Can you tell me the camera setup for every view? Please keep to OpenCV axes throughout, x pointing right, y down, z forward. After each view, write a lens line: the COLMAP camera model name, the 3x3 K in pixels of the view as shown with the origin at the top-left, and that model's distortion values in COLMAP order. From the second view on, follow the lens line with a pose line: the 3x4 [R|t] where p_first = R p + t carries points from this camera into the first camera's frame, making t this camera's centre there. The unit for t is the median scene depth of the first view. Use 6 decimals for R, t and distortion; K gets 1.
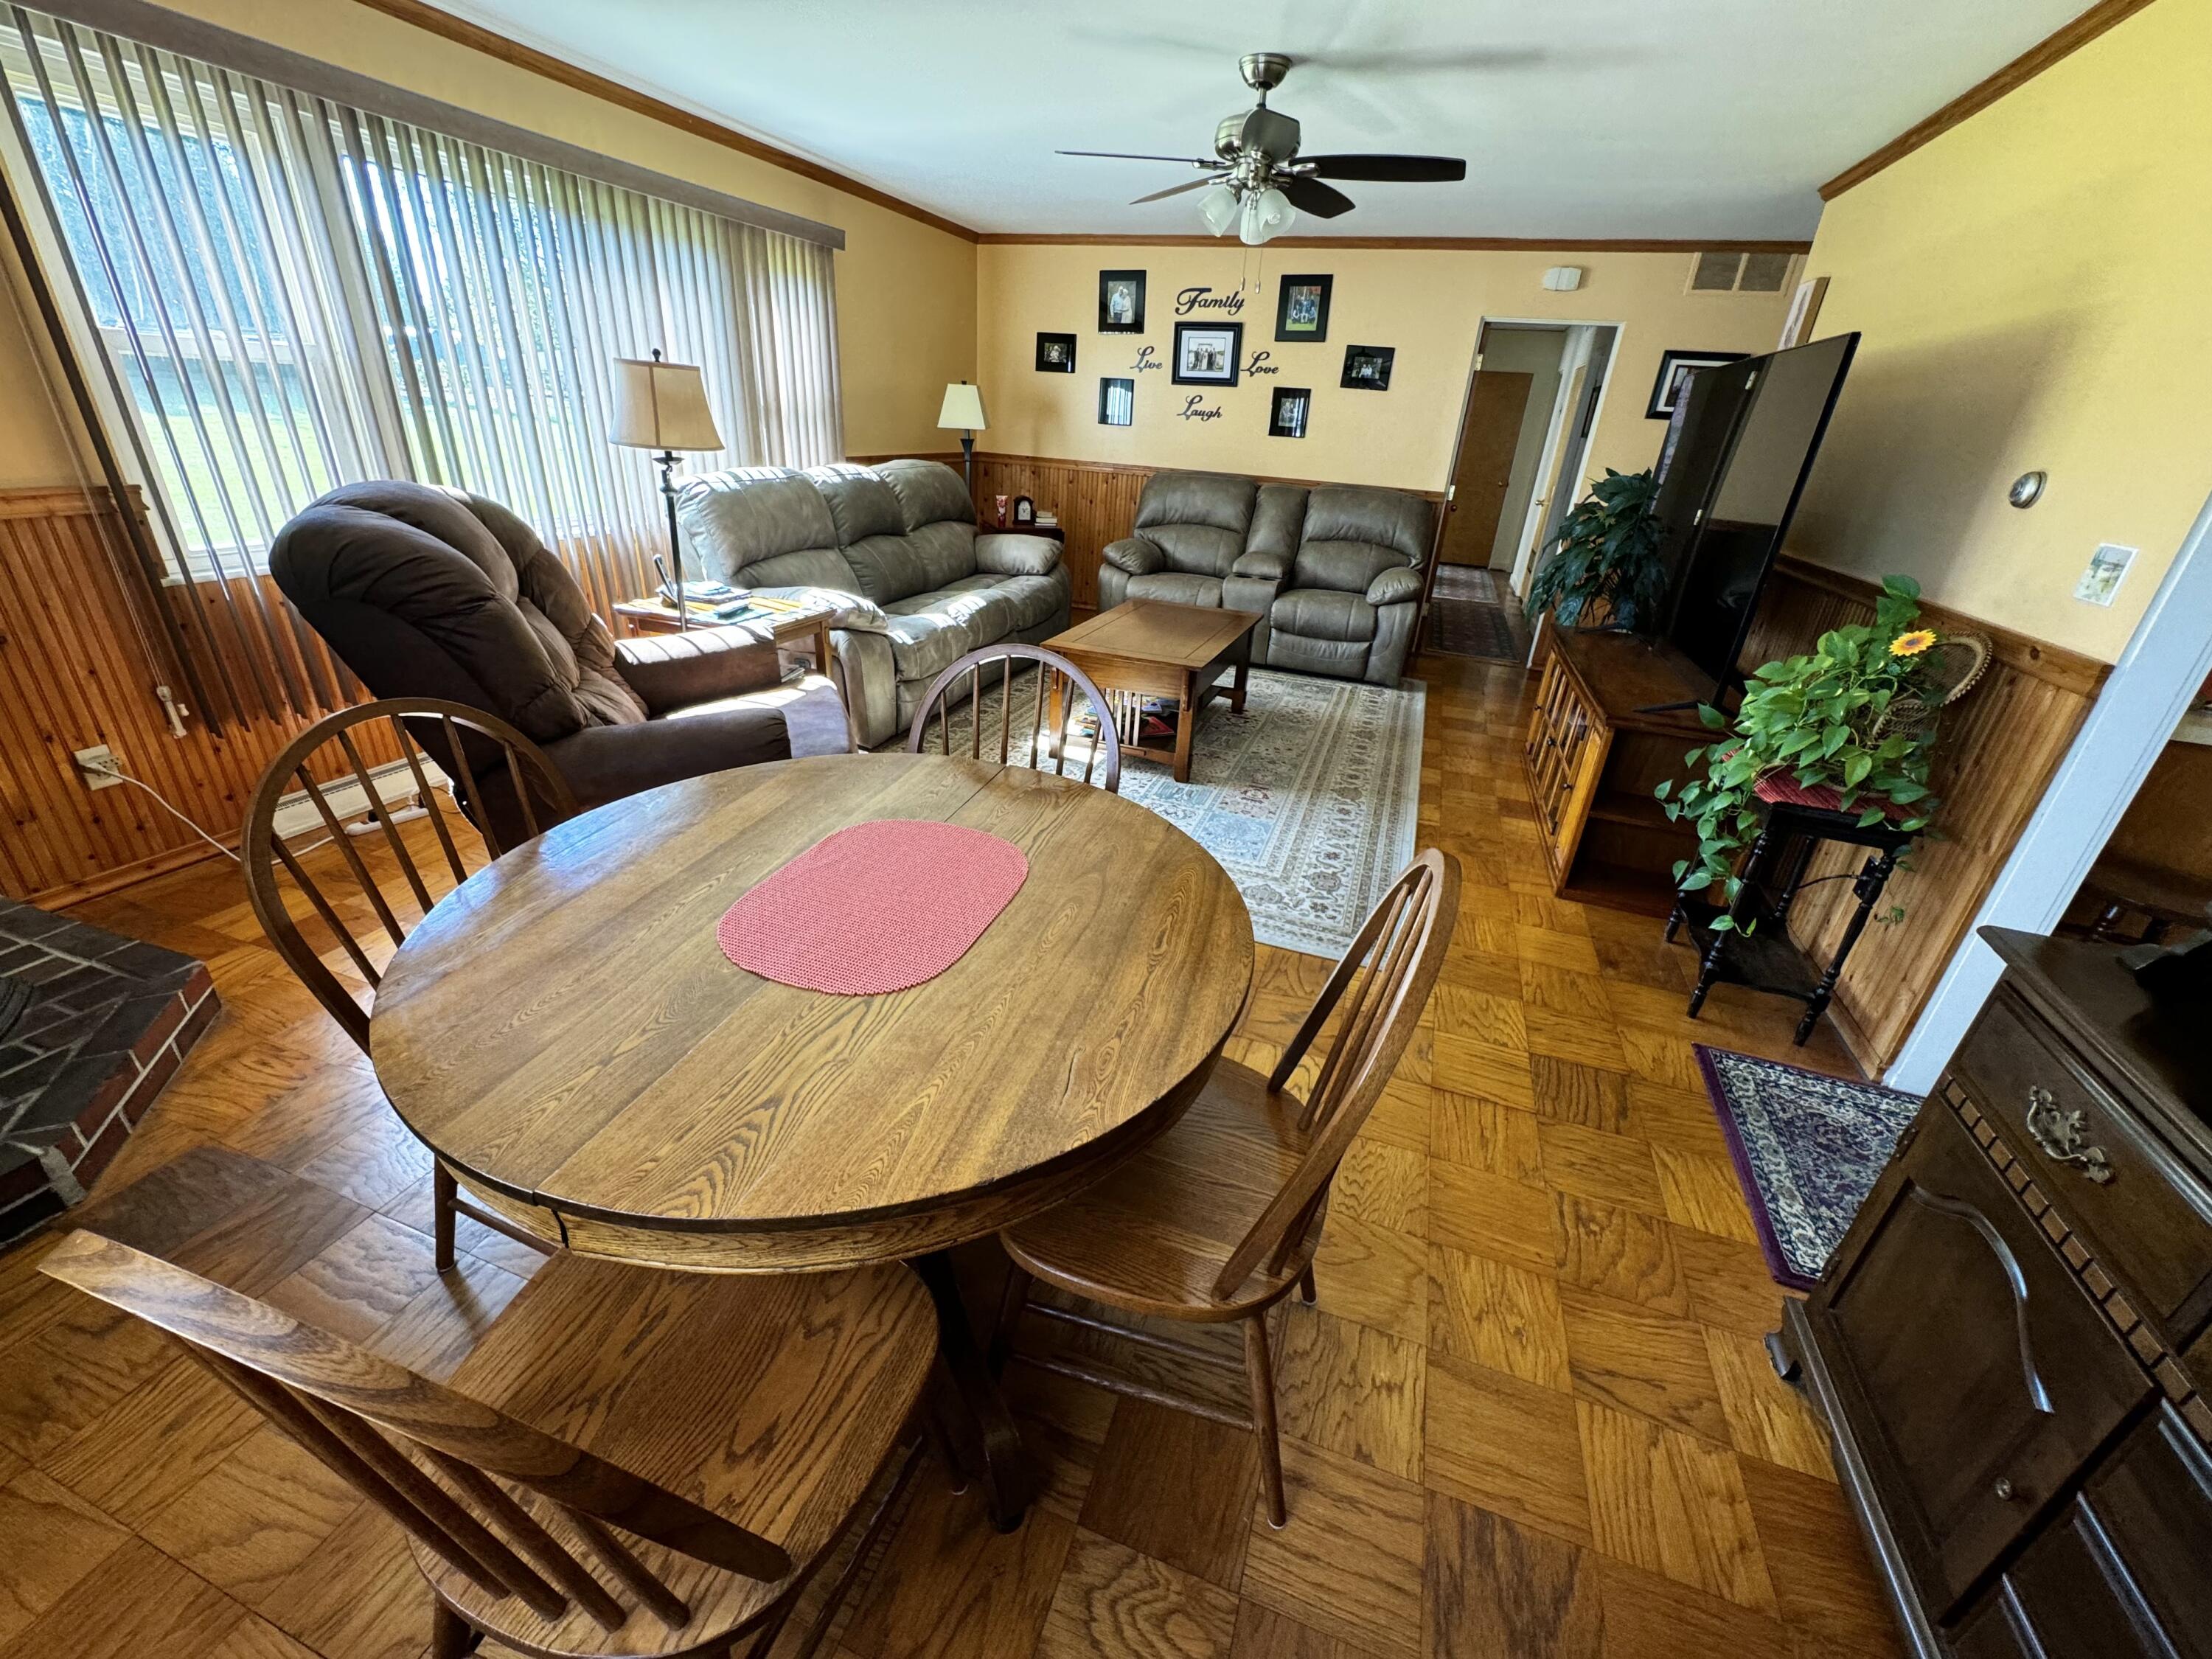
lens RADIAL K [[896.2, 0, 1106.0], [0, 896.2, 829.5], [0, 0, 1]] dist [-0.000063, 0.000238]
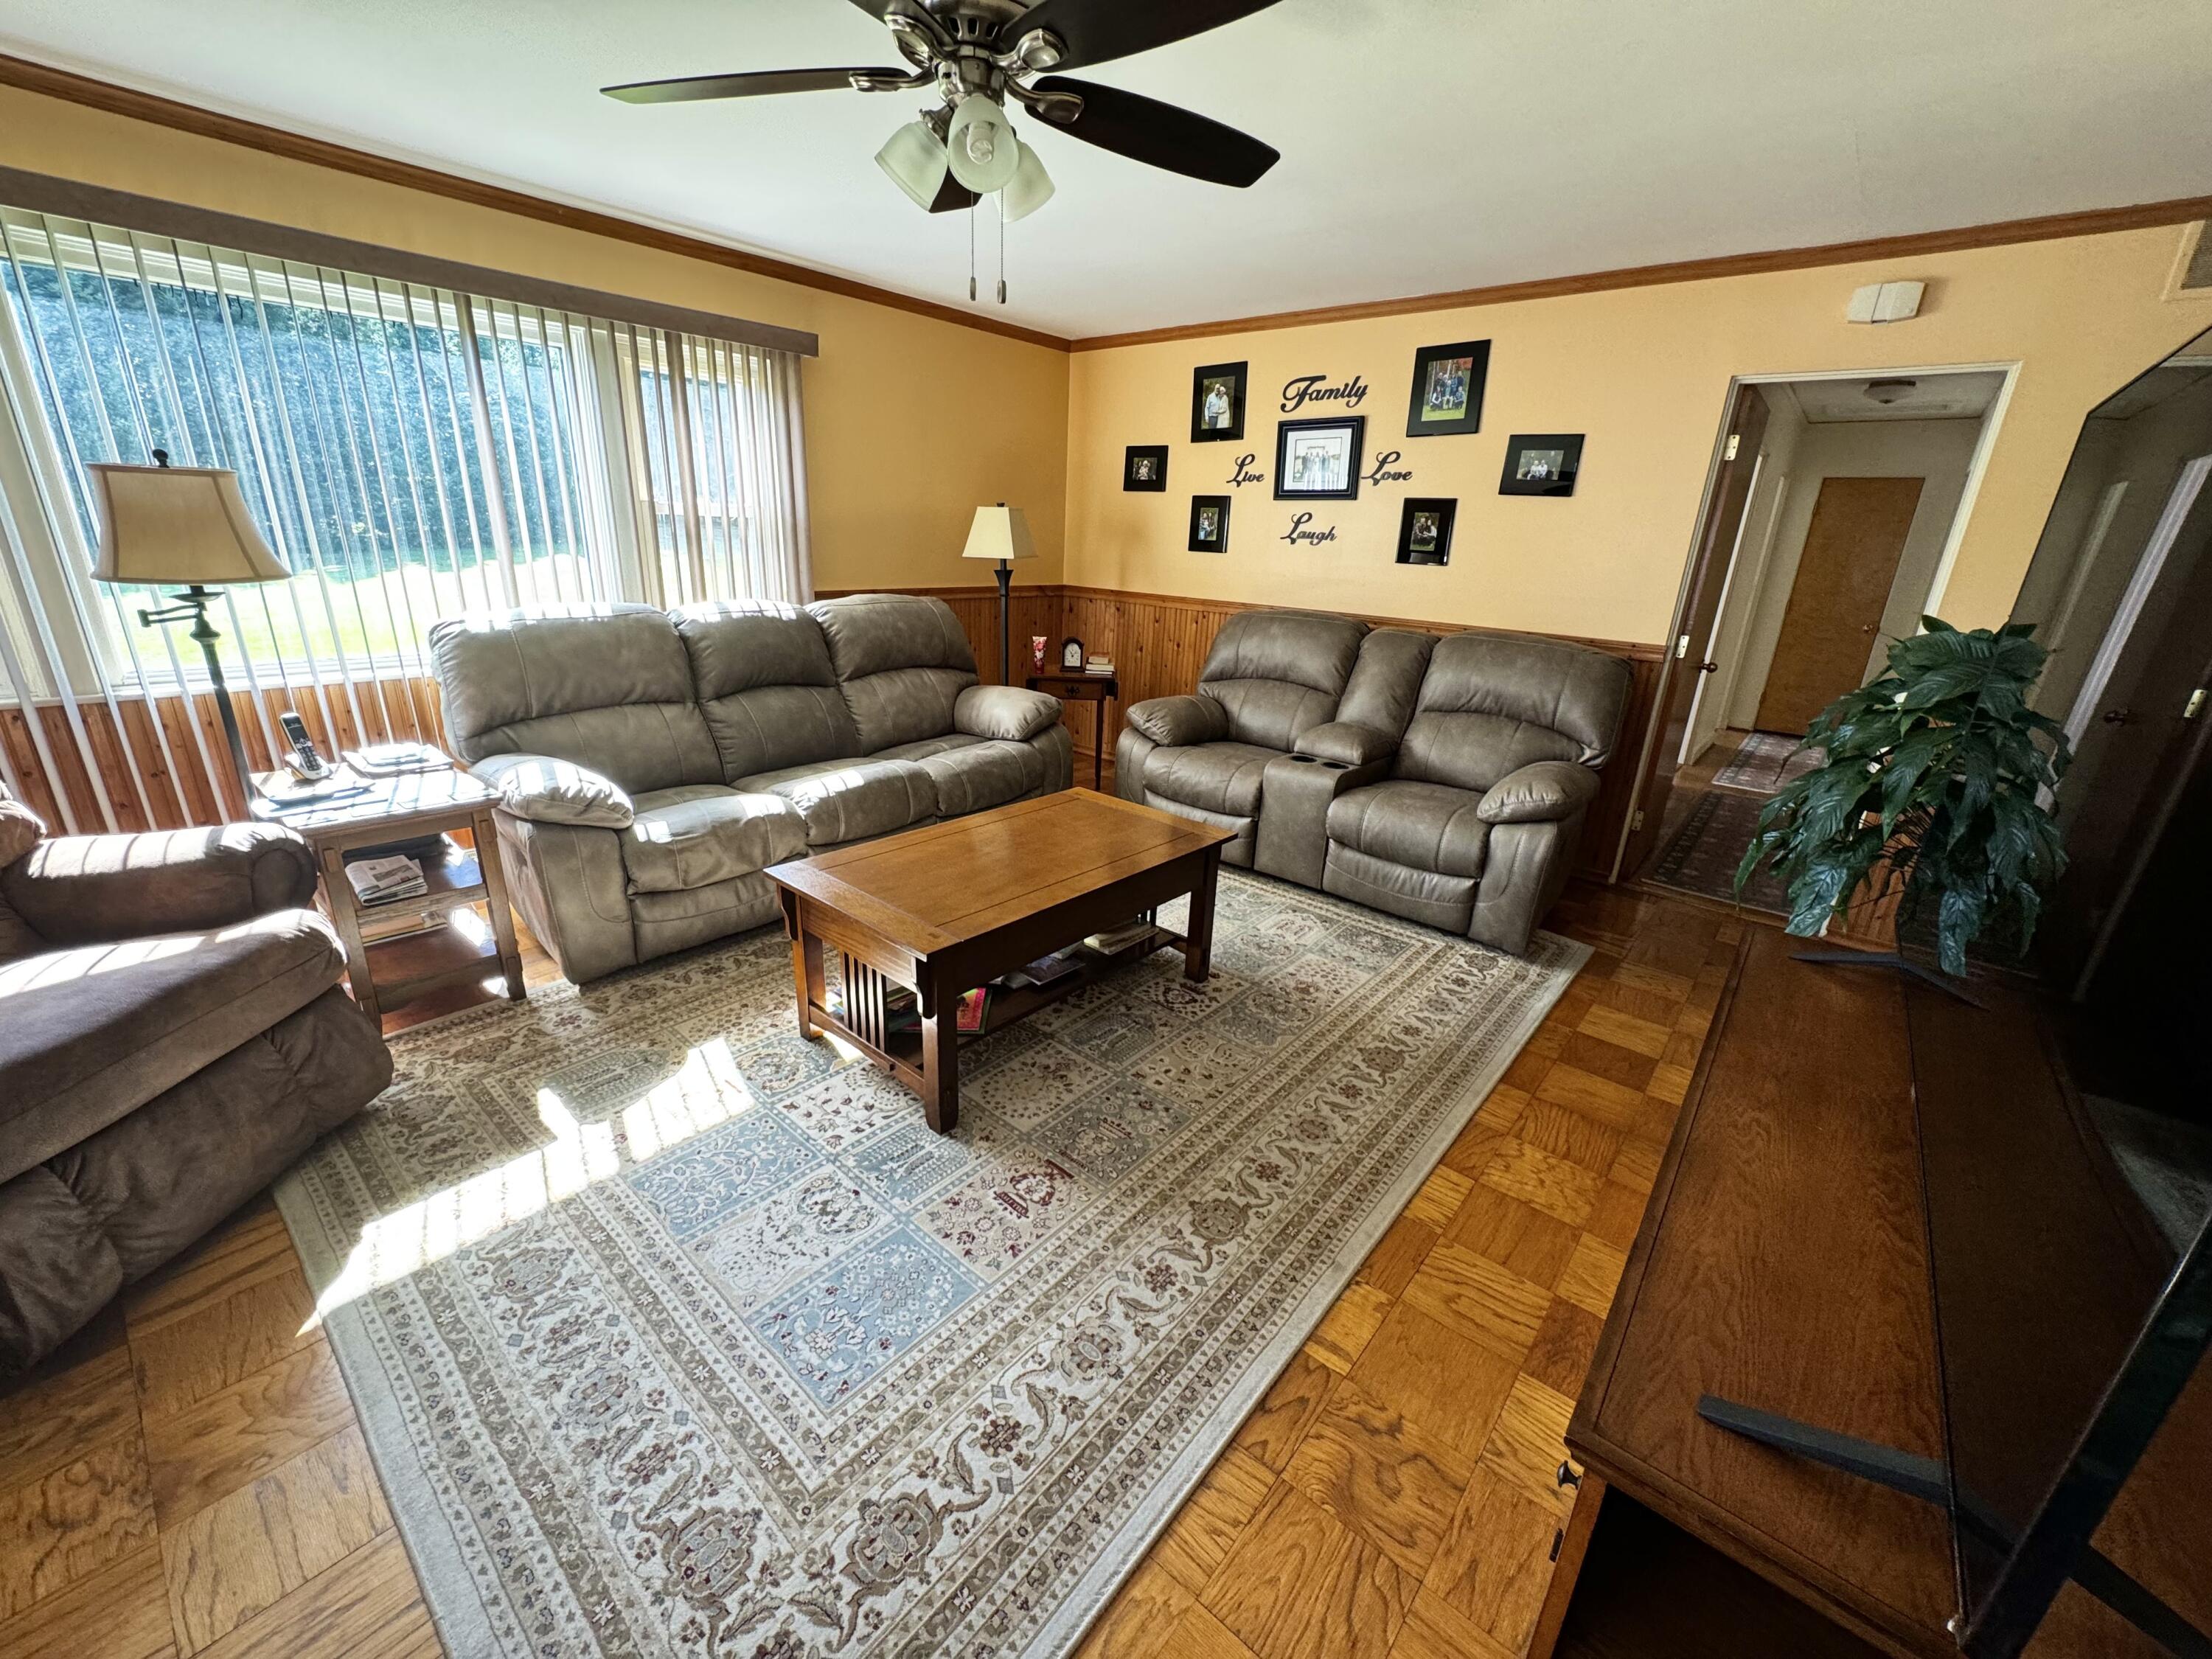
lens RADIAL K [[885.9, 0, 1106.0], [0, 885.9, 829.5], [0, 0, 1]] dist [-0.001277, -0.000020]
pose [[0.934165, 0.094429, -0.344121, 0.245822], [-0.138214, 0.984825, -0.104959, -0.134212], [0.328988, 0.145611, 0.933040, 0.319441]]
